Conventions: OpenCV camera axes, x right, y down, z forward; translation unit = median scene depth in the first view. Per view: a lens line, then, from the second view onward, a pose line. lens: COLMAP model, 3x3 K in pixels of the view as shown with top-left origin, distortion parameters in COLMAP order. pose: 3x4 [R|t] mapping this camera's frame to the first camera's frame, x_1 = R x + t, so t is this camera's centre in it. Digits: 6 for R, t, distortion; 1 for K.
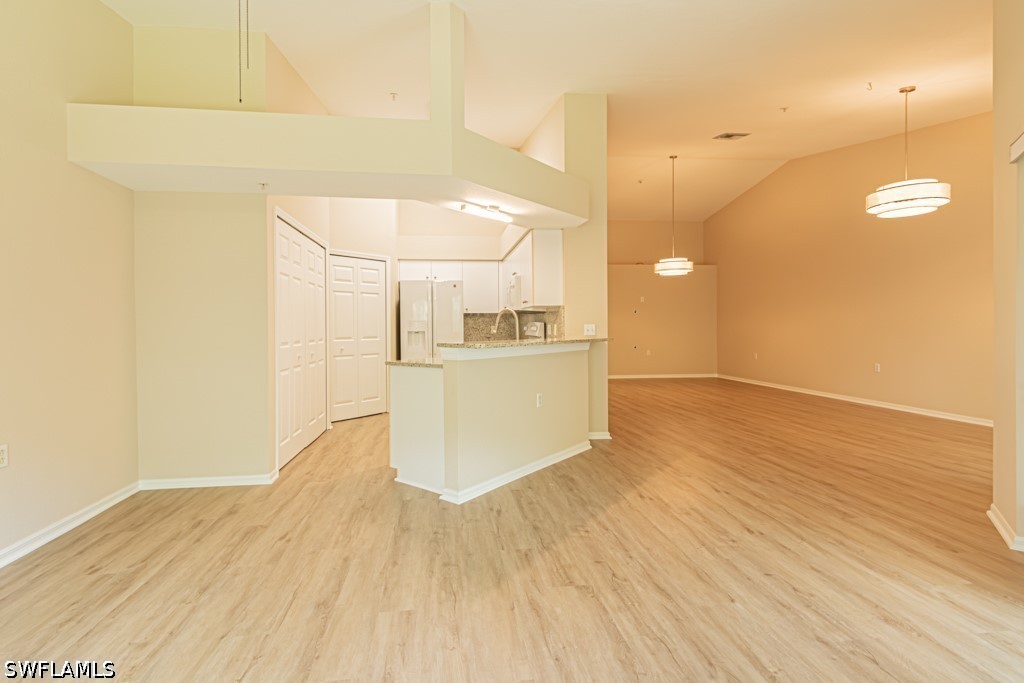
lens RADIAL K [[484.6, 0, 481.8], [0, 484.6, 334.3], [0, 0, 1]] dist [0.002595, 0.000142]
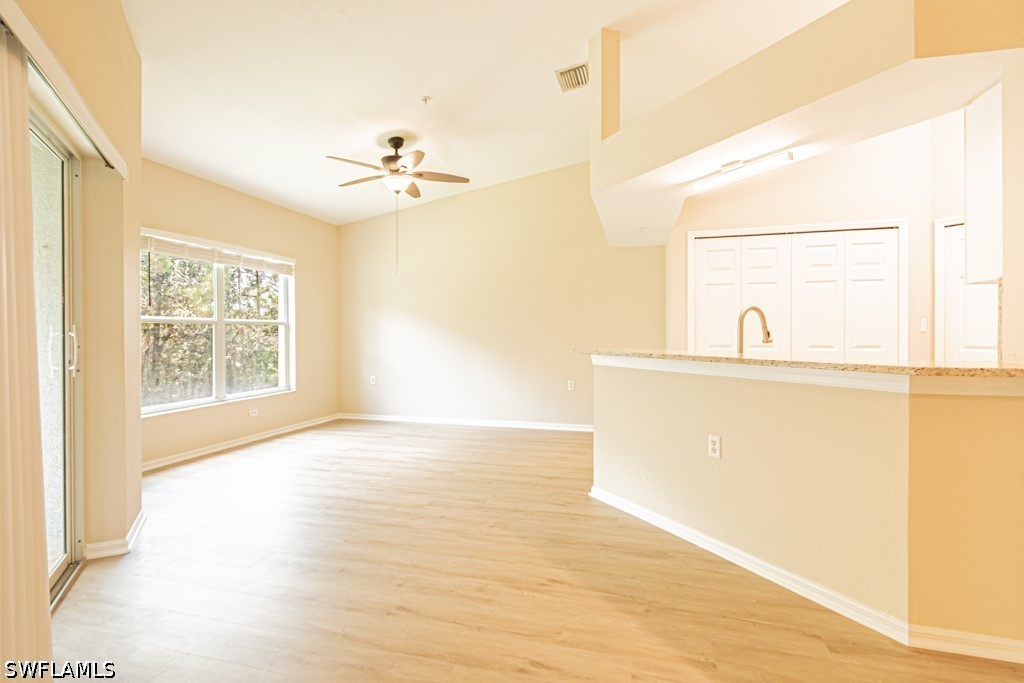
lens RADIAL K [[464.7, 0, 521.0], [0, 464.7, 336.2], [0, 0, 1]] dist [0.002268, -0.000067]
pose [[-0.341143, 0.013824, -0.939910, 0.569687], [-0.008982, 0.999798, 0.017965, -0.016560], [0.939968, 0.014571, -0.340950, 0.691541]]
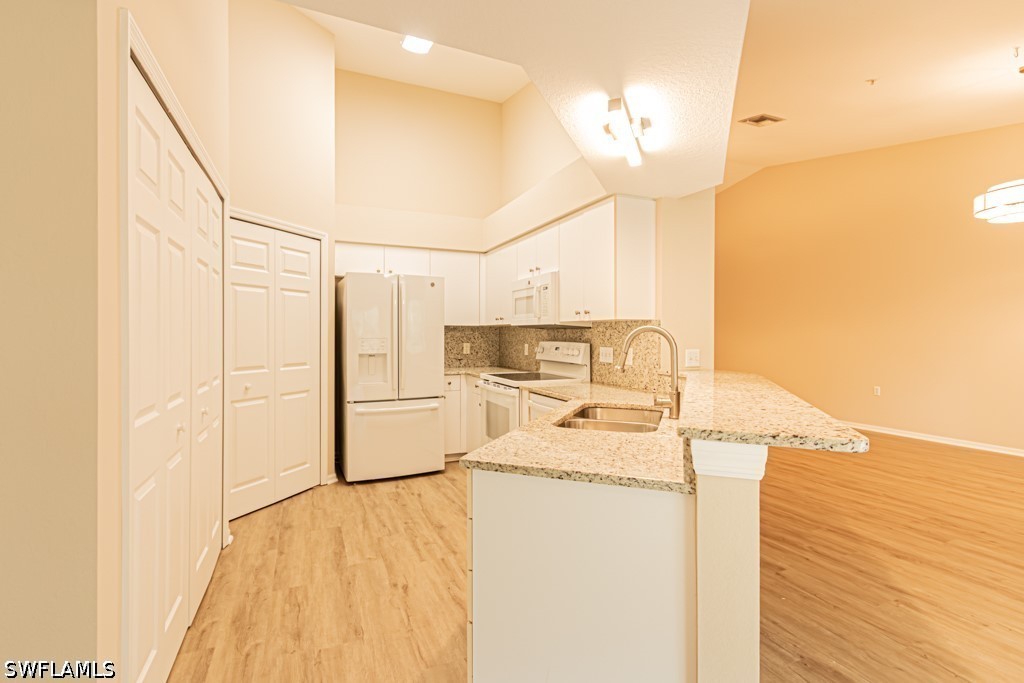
lens RADIAL K [[480.6, 0, 507.3], [0, 480.6, 337.1], [0, 0, 1]] dist [0.002983, 0.000285]
pose [[0.951883, 0.008233, 0.306352, -0.190089], [-0.004437, 0.999905, -0.013086, -0.024325], [-0.306431, 0.011097, 0.951828, 0.415191]]
